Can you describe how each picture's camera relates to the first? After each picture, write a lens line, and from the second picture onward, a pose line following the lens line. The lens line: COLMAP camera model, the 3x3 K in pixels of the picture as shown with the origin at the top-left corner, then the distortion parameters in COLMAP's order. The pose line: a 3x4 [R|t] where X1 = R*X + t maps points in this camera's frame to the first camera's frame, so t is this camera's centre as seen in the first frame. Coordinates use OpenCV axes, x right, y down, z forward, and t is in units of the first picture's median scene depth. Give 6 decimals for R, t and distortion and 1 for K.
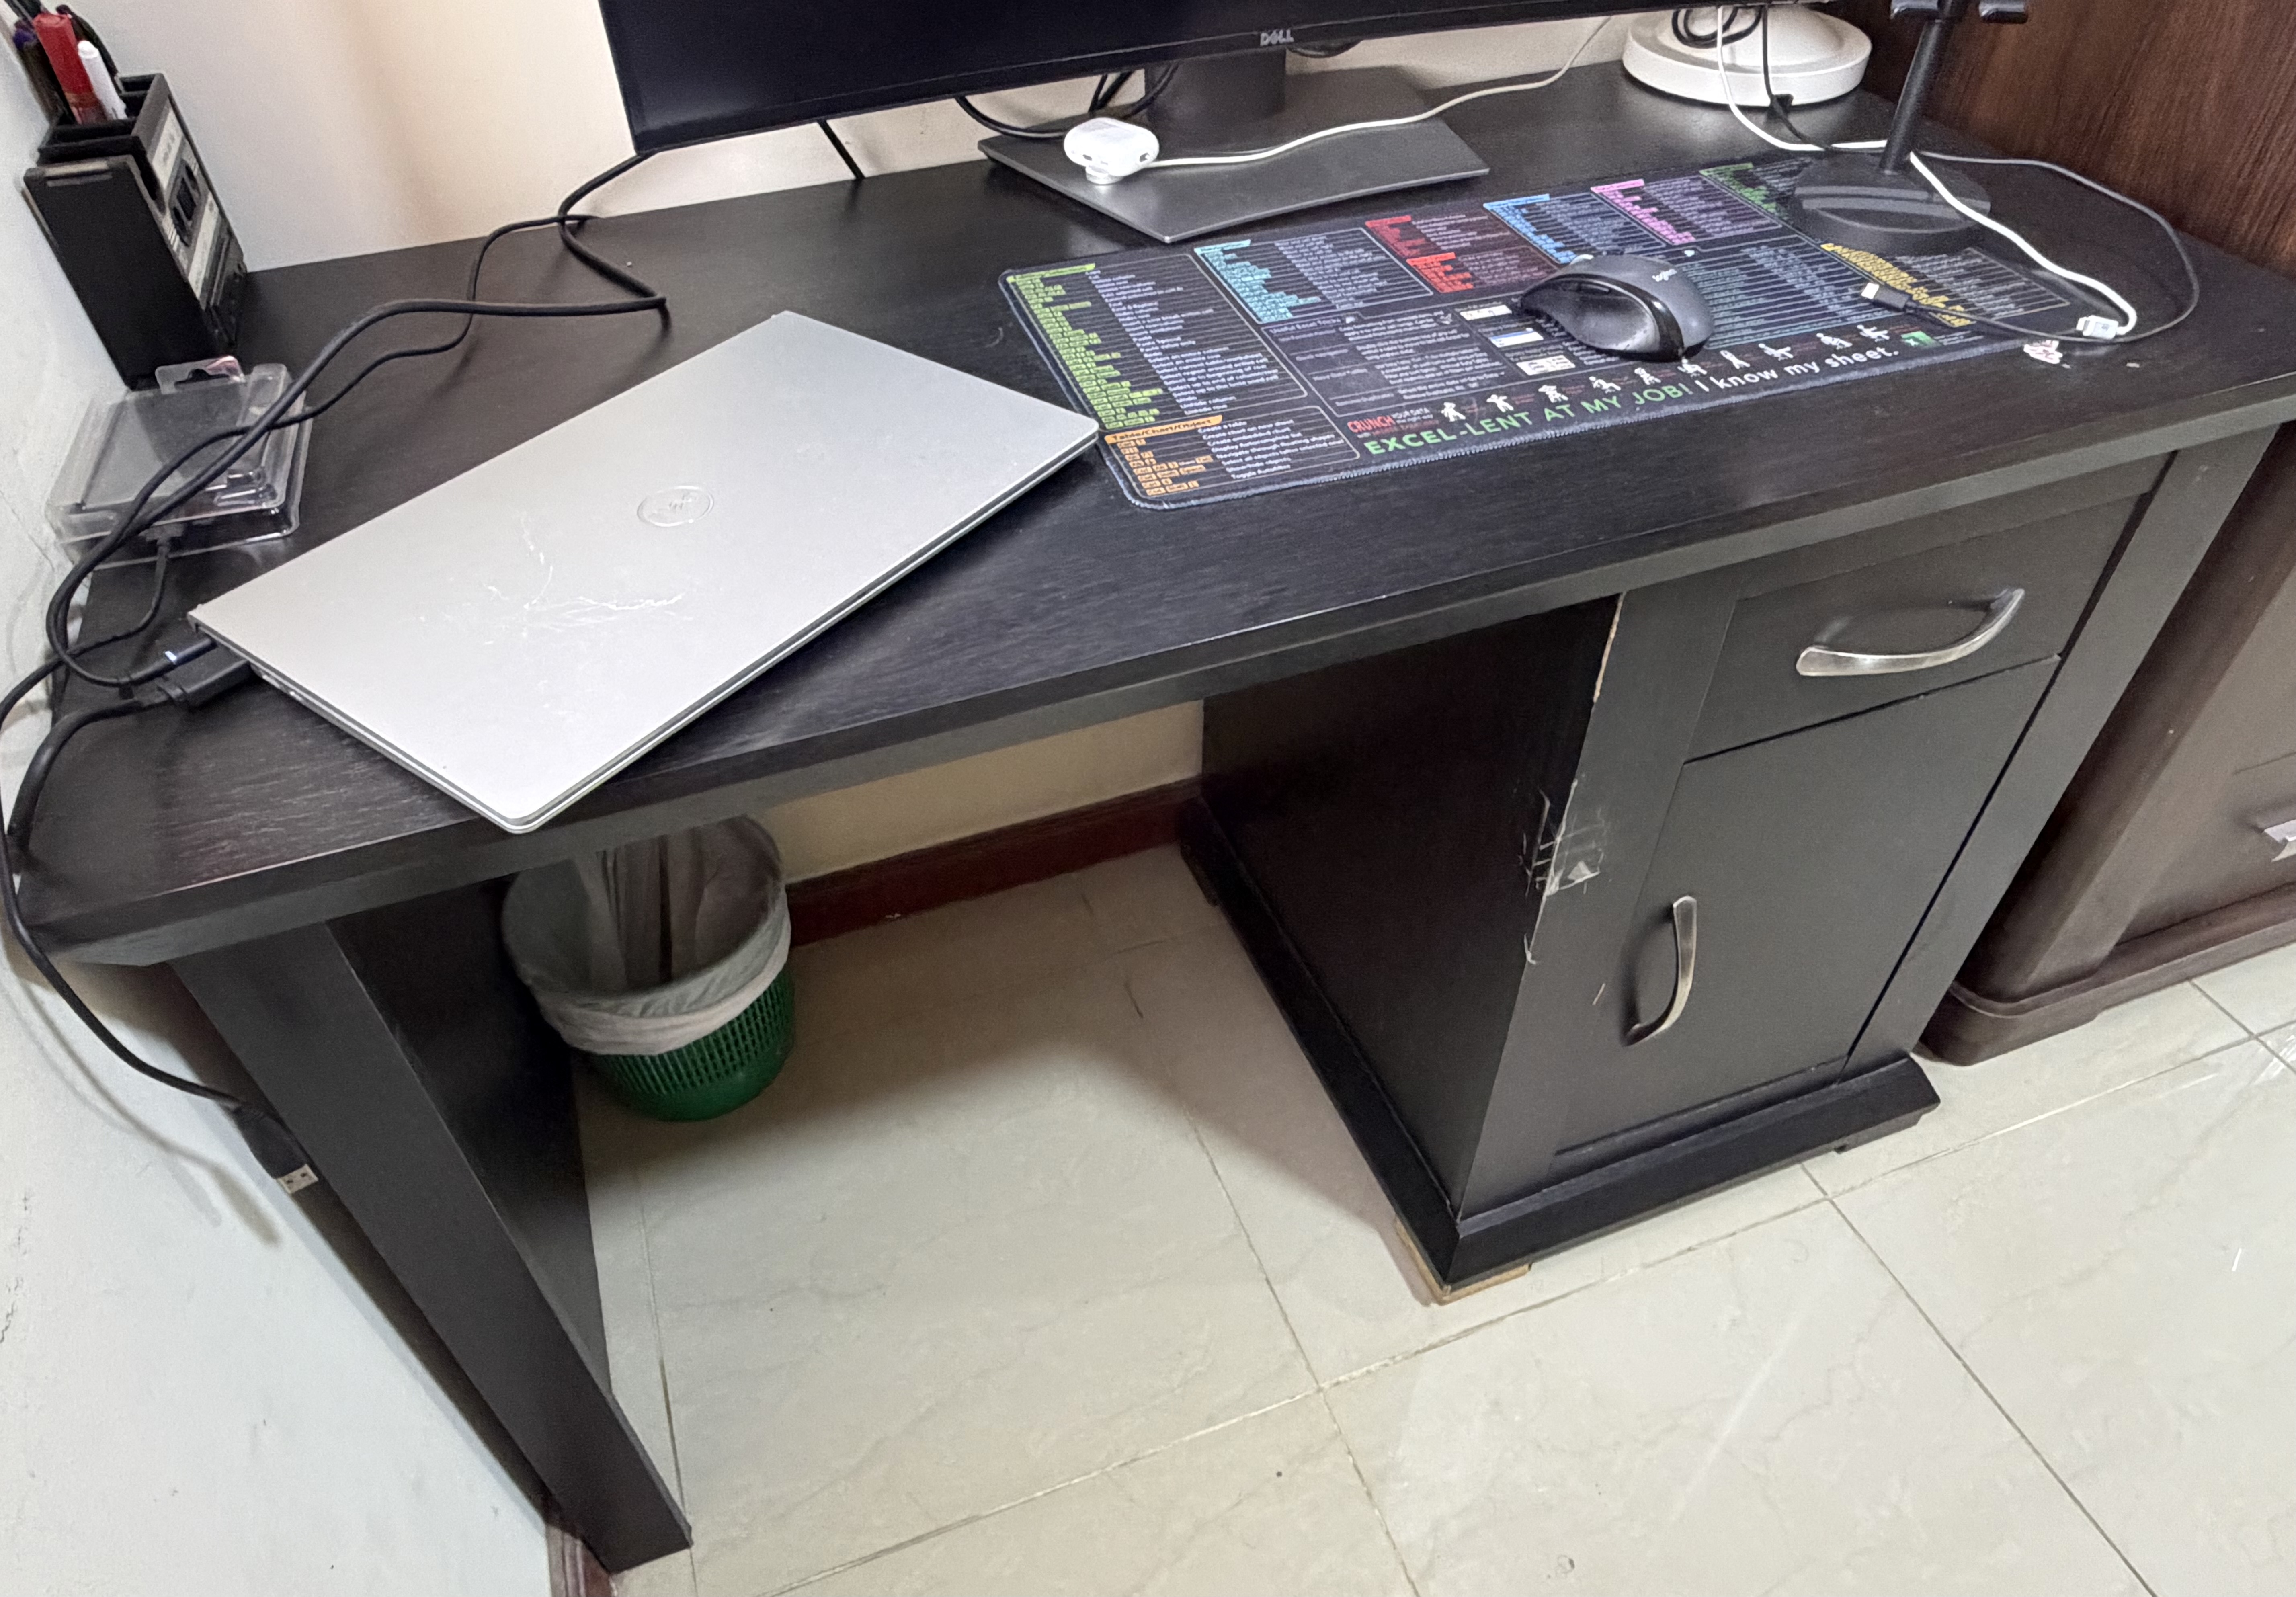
lens RADIAL K [[1457.3, 0, 1133.8], [0, 1457.3, 856.1], [0, 0, 1]] dist [-0.020699, 0.014790]
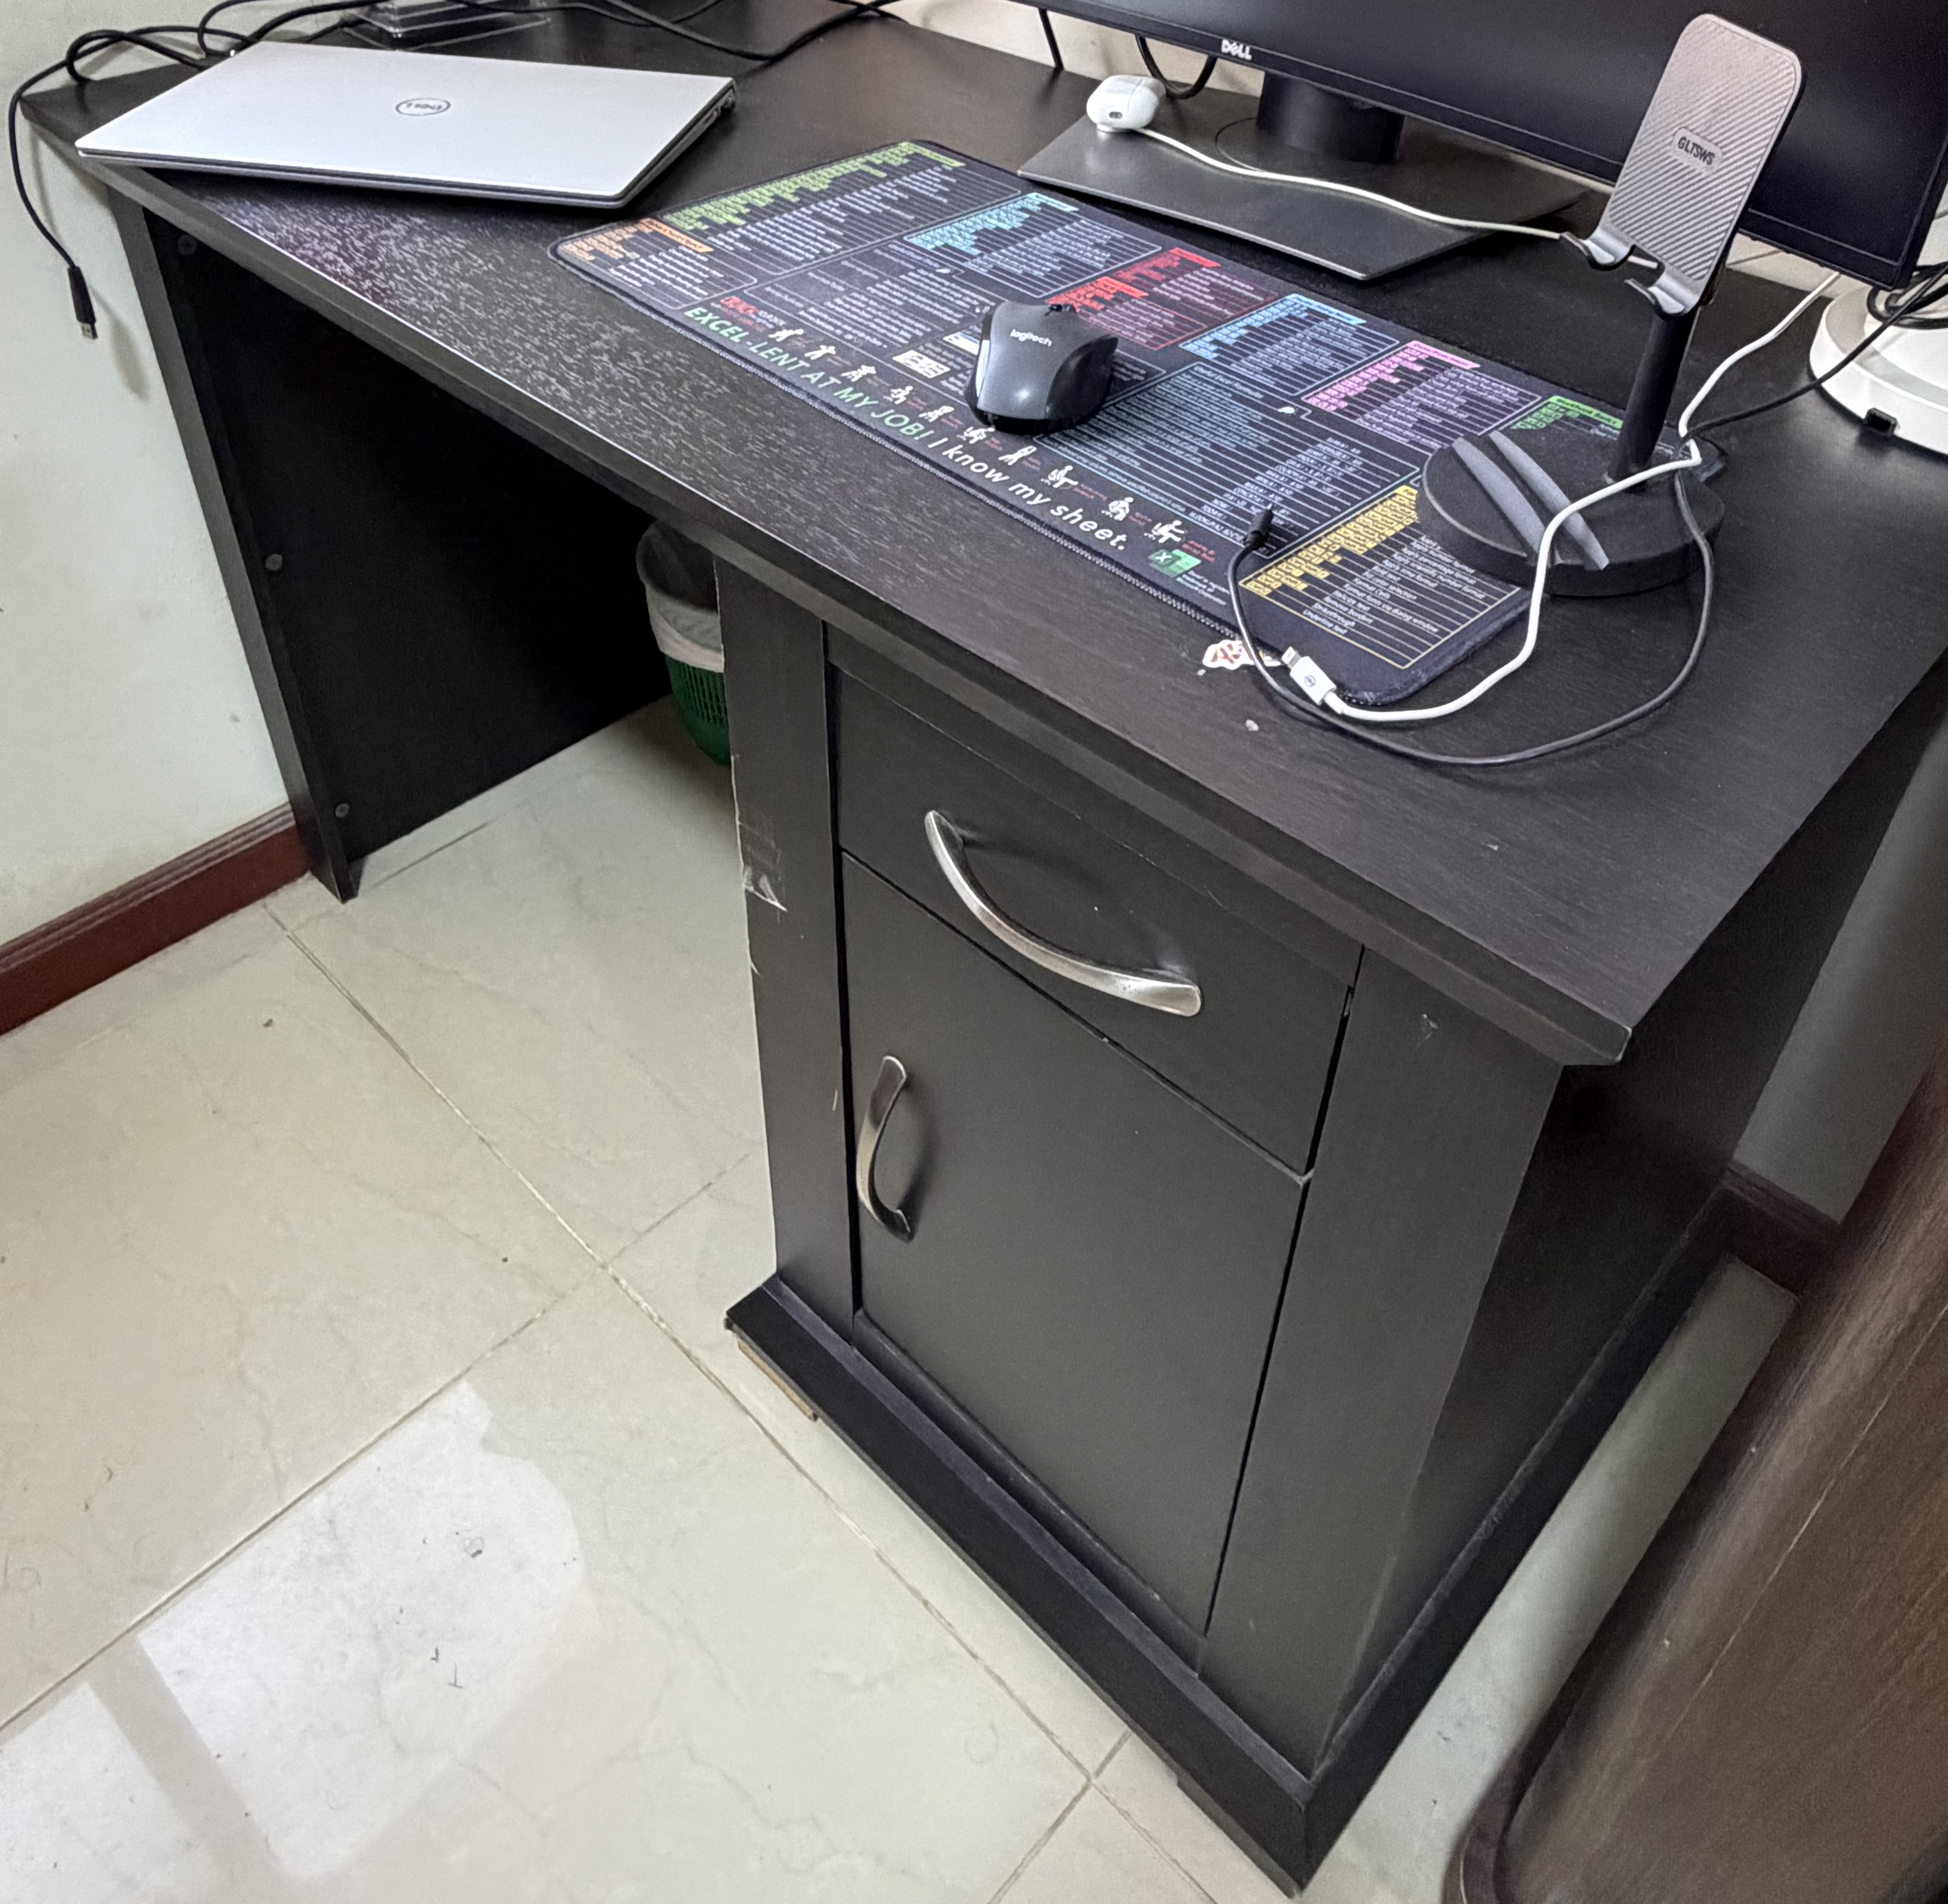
lens RADIAL K [[1647.0, 0, 975.5], [0, 1647.0, 667.4], [0, 0, 1]] dist [-0.000789, -0.004282]
pose [[0.434763, 0.561779, -0.703836, 0.989984], [-0.658140, 0.731681, 0.177467, -0.350288], [0.614680, 0.386067, 0.687837, 0.322742]]
